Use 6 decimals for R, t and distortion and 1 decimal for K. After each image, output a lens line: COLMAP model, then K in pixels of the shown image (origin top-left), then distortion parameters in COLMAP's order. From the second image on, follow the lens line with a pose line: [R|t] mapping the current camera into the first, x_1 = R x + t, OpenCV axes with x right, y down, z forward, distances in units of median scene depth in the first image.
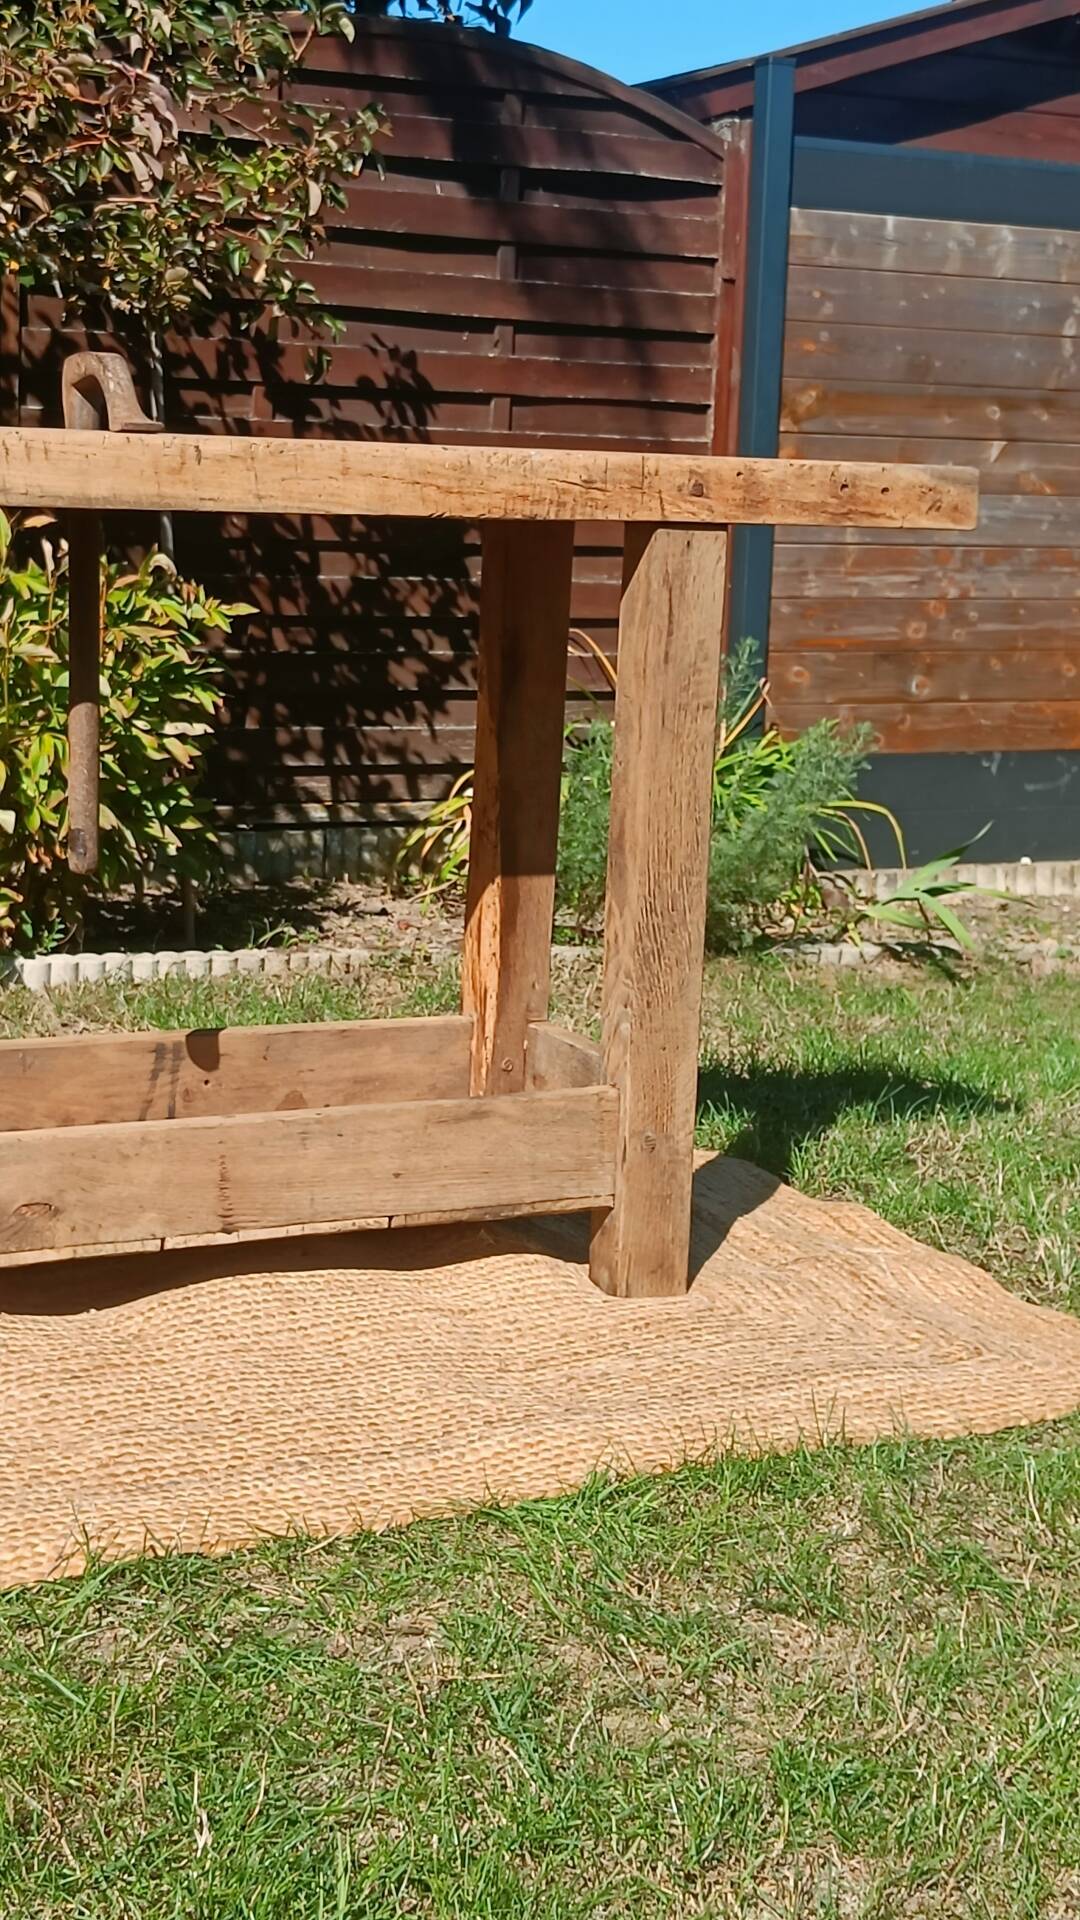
lens RADIAL K [[2648.2, 0, 484.0], [0, 2648.2, 959.0], [0, 0, 1]] dist [0.119844, -0.592065]
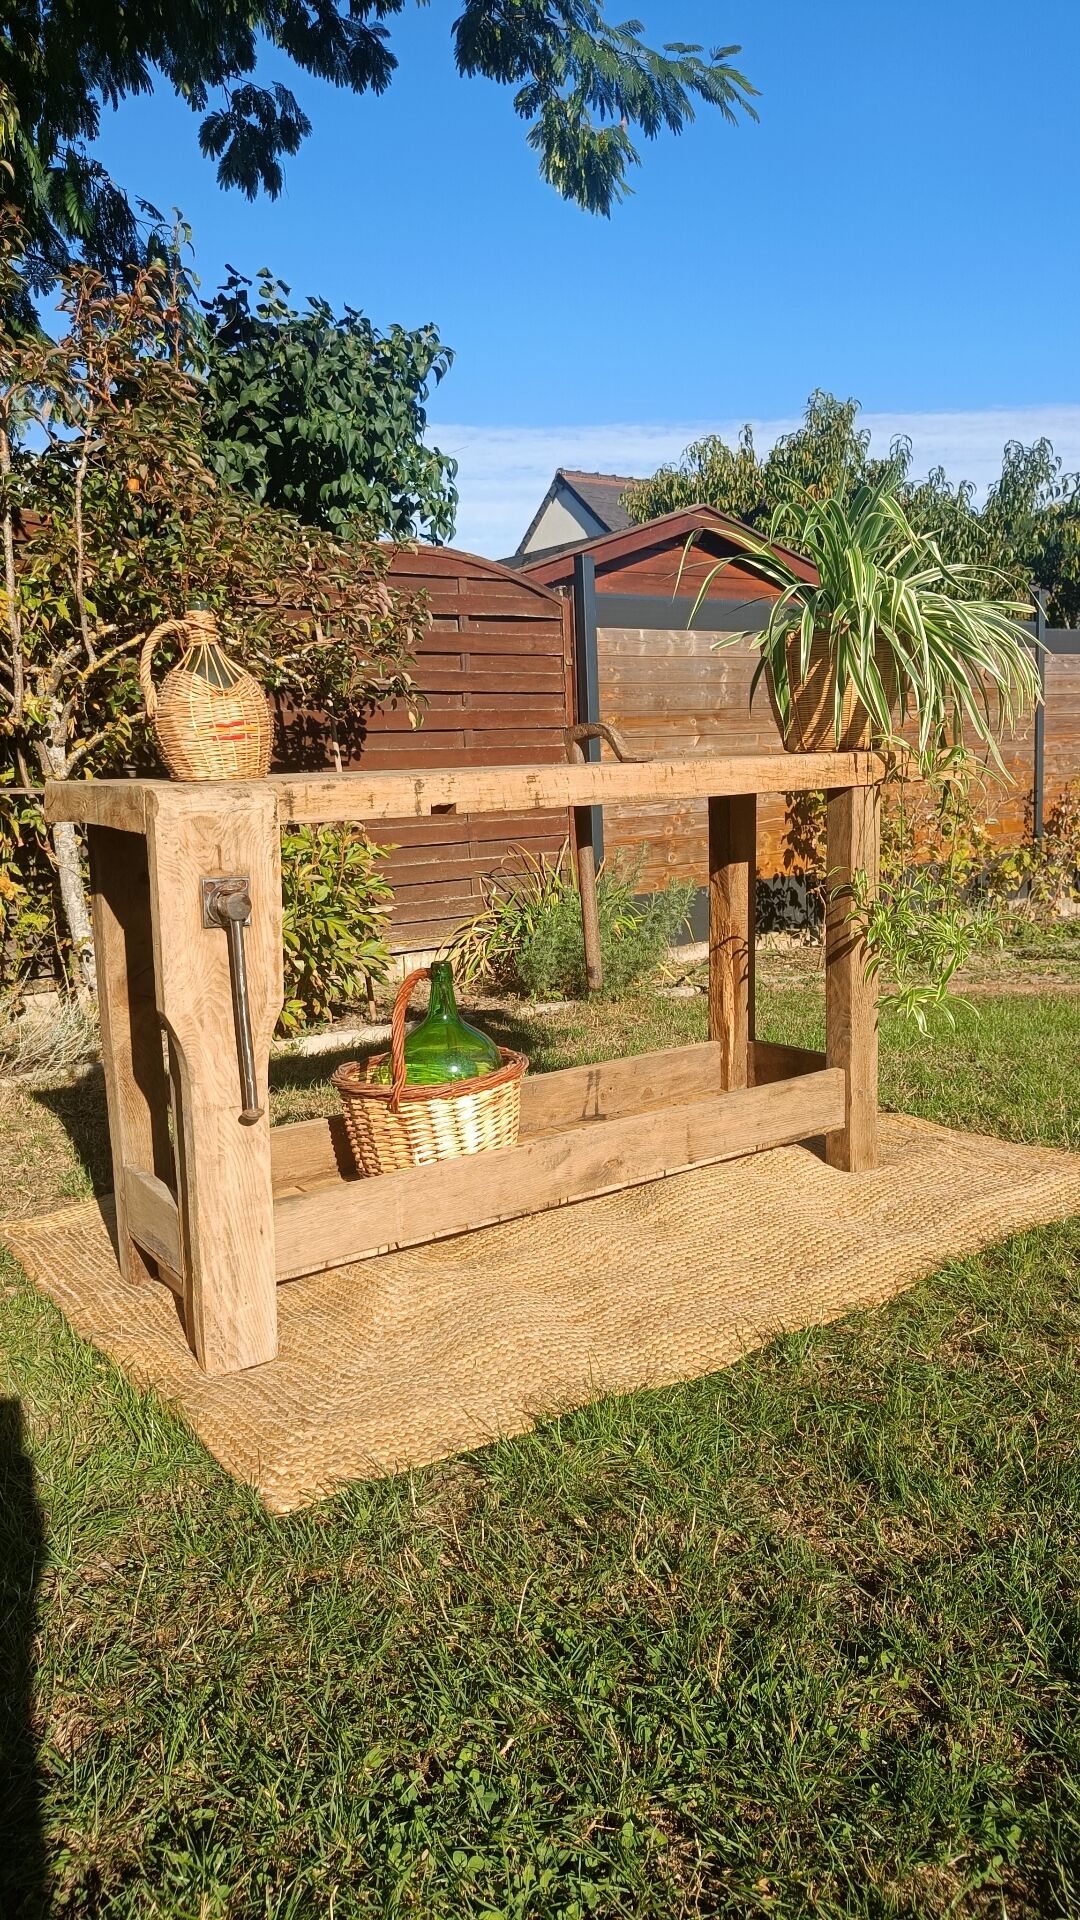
lens RADIAL K [[1345.4, 0, 544.6], [0, 1345.4, 961.5], [0, 0, 1]] dist [0.001034, -0.010918]
pose [[0.977688, -0.097404, 0.186115, -0.185295], [0.103101, 0.994446, -0.021154, -0.017534], [-0.183021, 0.039871, 0.982300, 0.018846]]
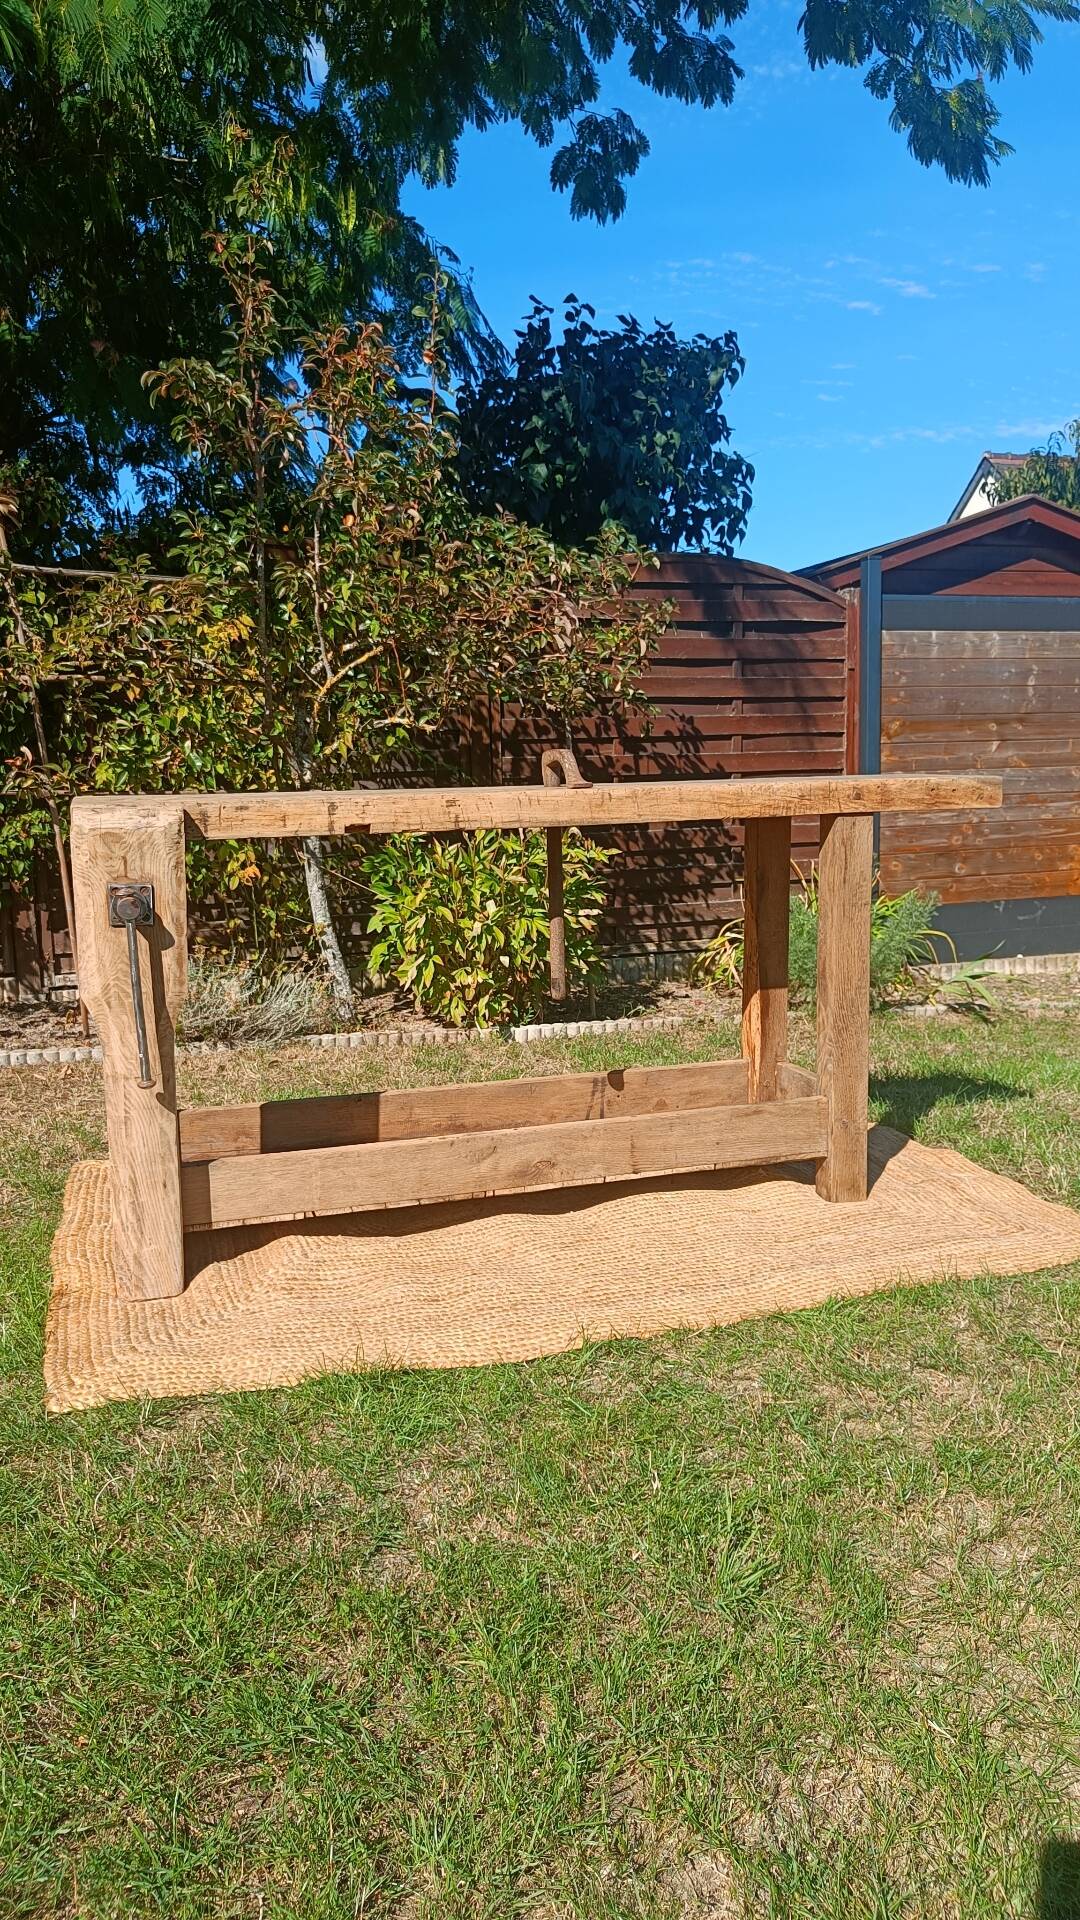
lens RADIAL K [[1334.8, 0, 528.7], [0, 1334.8, 973.0], [0, 0, 1]] dist [0.038554, -0.103438]
pose [[0.988815, -0.035994, -0.144739, -0.011972], [0.032024, 0.999047, -0.029661, -0.011354], [0.145669, 0.024694, 0.989025, -0.014397]]
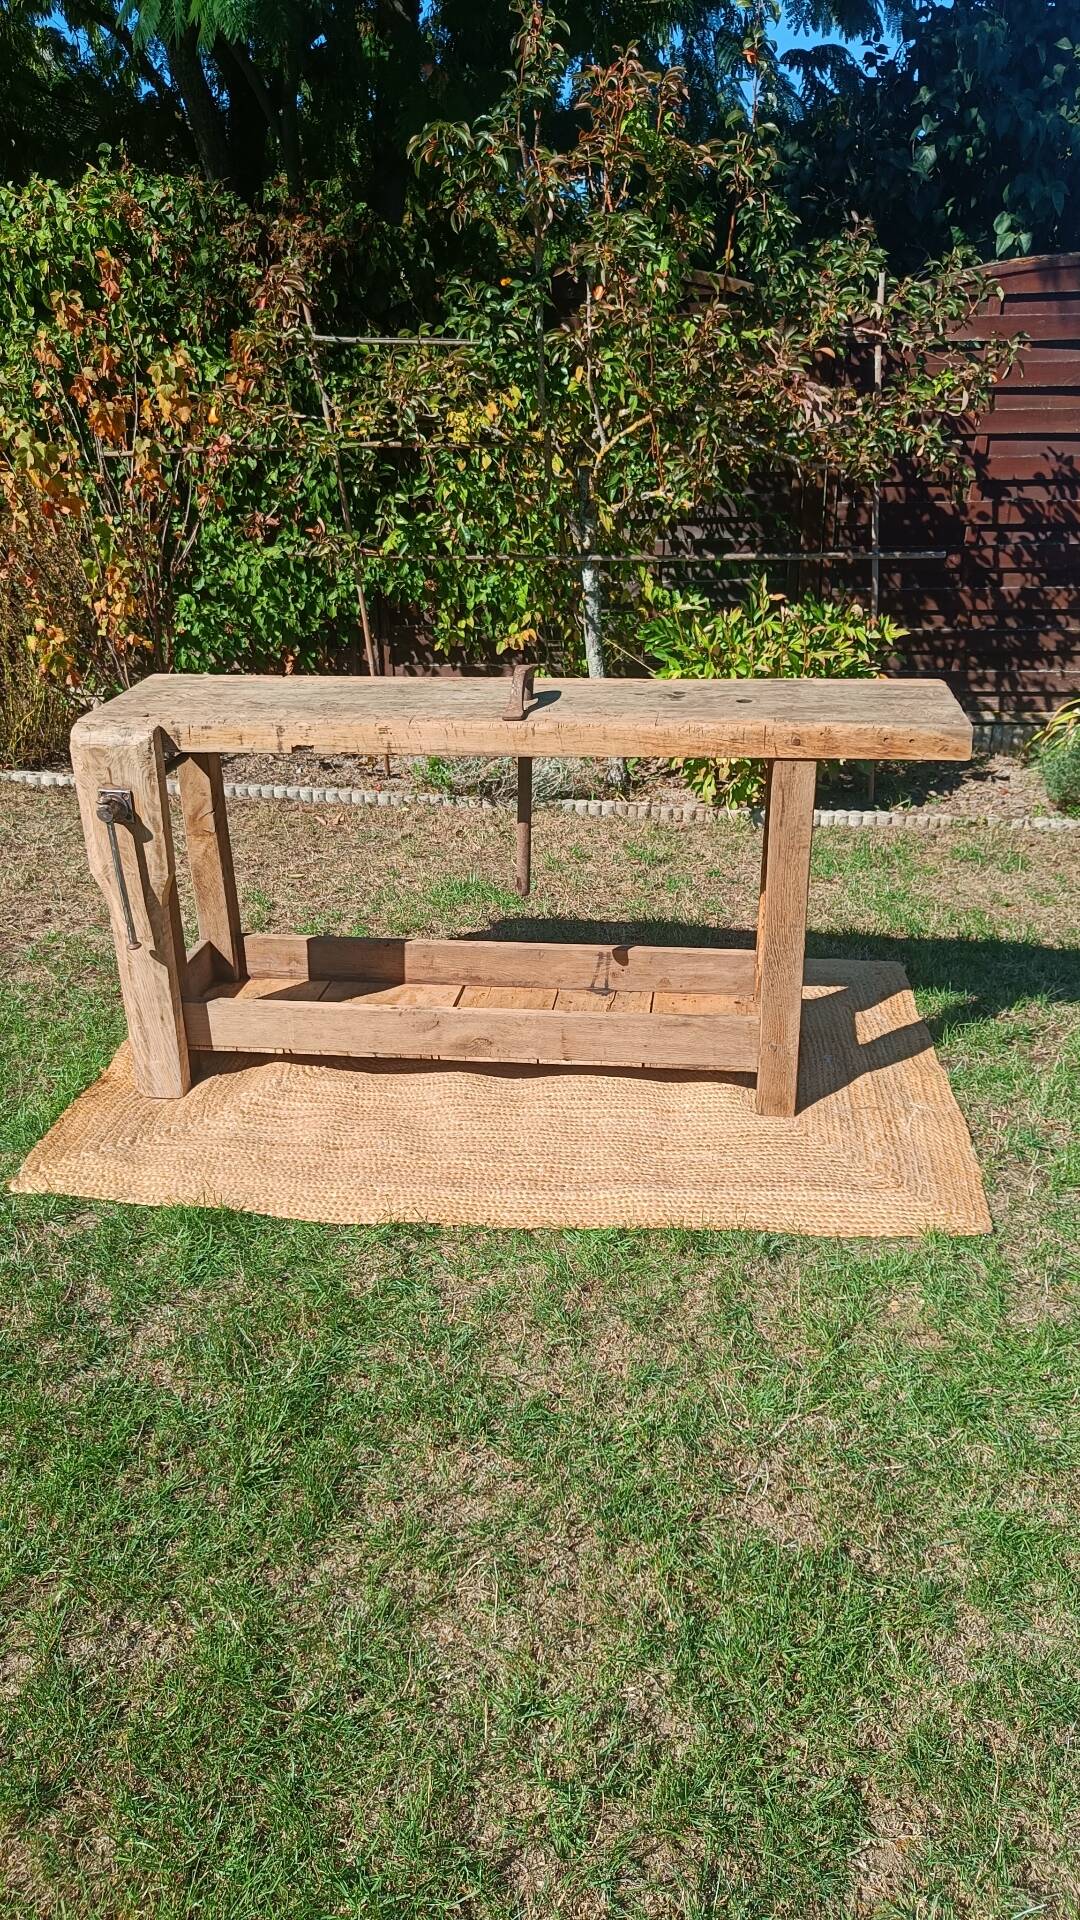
lens RADIAL K [[1345.4, 0, 544.6], [0, 1345.4, 961.5], [0, 0, 1]] dist [0.001034, -0.010918]
pose [[0.851822, 0.155219, -0.500306, 0.222536], [-0.041850, 0.972203, 0.230370, -0.120503], [0.522156, -0.175296, 0.834640, 0.023822]]
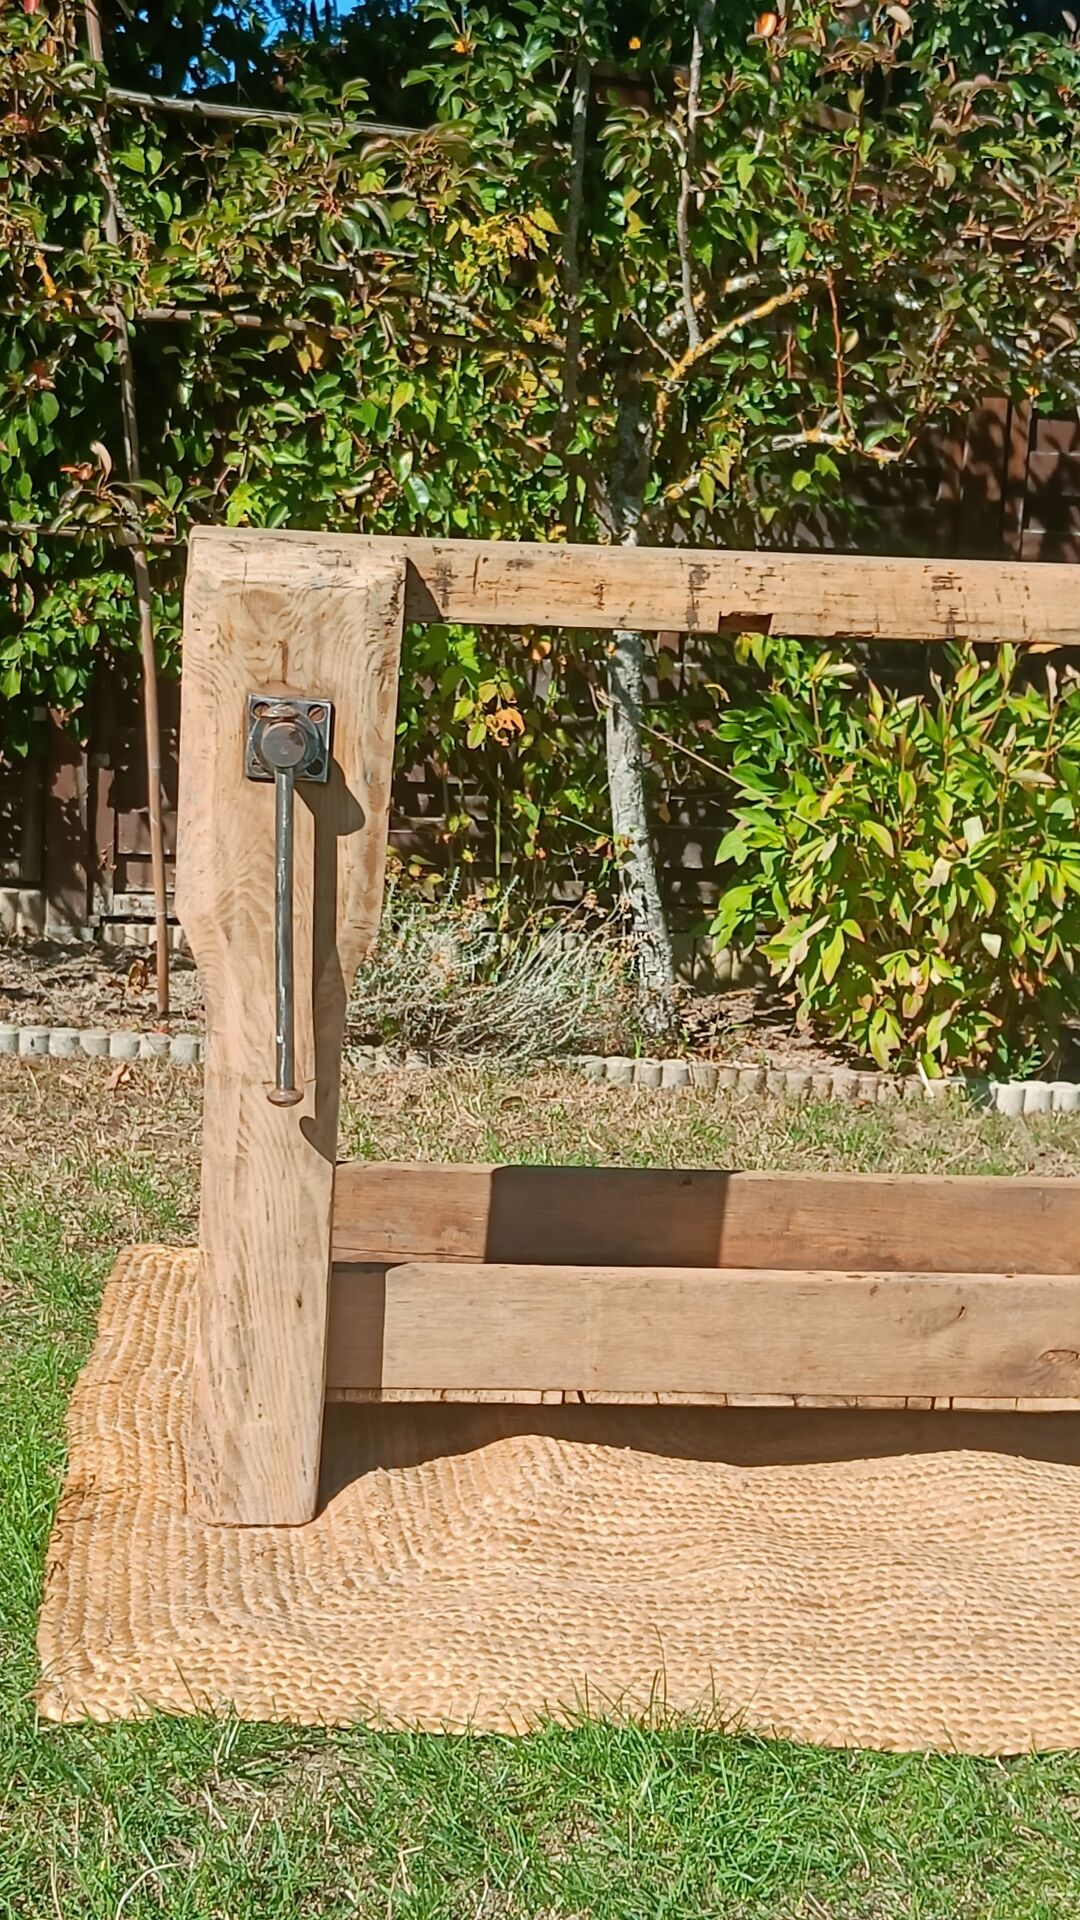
lens RADIAL K [[2635.3, 0, 541.7], [0, 2635.3, 993.6], [0, 0, 1]] dist [0.194239, -0.916826]
pose [[0.947395, 0.059605, -0.314468, -0.024067], [-0.068515, 0.997499, -0.017346, -0.004494], [0.312647, 0.037980, 0.949110, 0.000491]]
